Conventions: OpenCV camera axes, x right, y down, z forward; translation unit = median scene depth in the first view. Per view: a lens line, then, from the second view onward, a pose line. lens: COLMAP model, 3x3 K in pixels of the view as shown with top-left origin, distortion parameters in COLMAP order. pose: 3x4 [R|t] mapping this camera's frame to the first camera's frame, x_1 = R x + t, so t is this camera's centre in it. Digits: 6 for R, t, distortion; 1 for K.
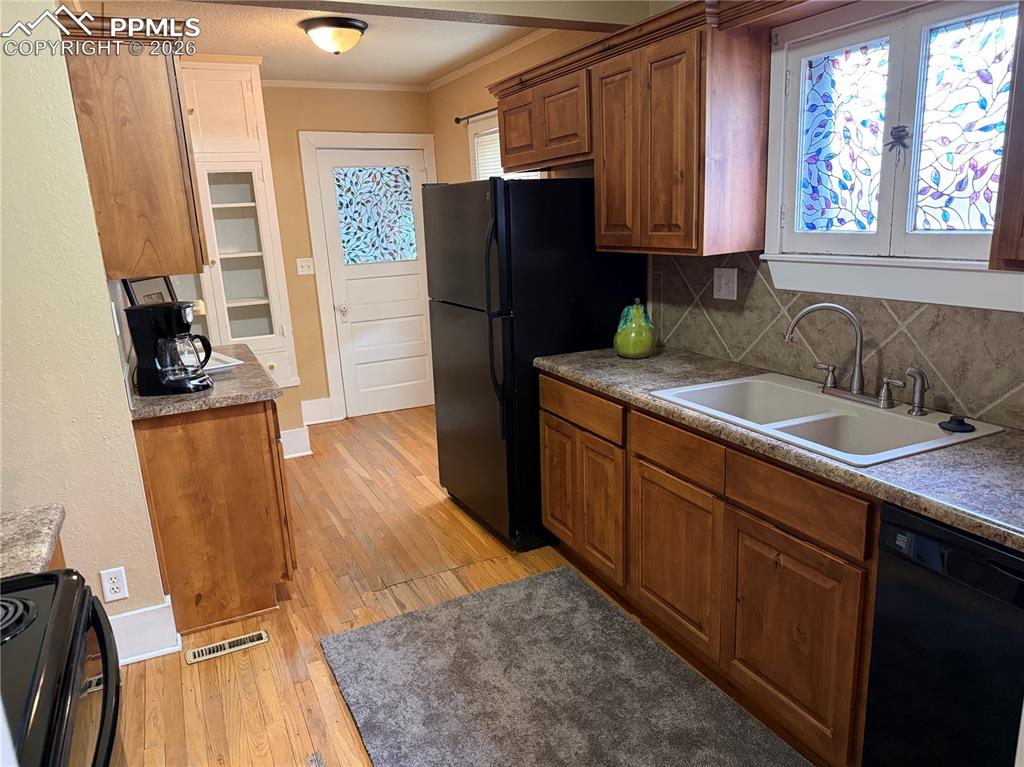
lens RADIAL K [[727.4, 0, 512.0], [0, 727.4, 383.5], [0, 0, 1]] dist [0.082141, -0.092562]
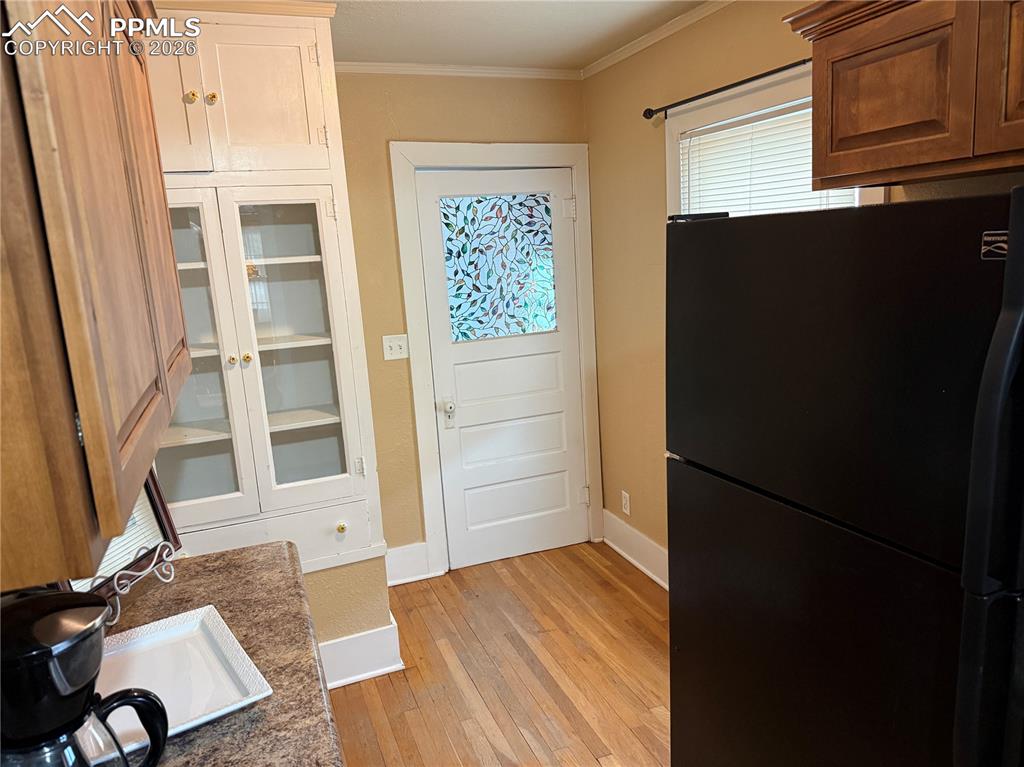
lens RADIAL K [[727.4, 0, 512.0], [0, 727.4, 383.5], [0, 0, 1]] dist [0.082141, -0.092562]
pose [[0.996102, 0.004902, -0.088073, -0.117768], [-0.008874, 0.998958, -0.044761, -0.096754], [0.087762, 0.045368, 0.995108, 0.354620]]
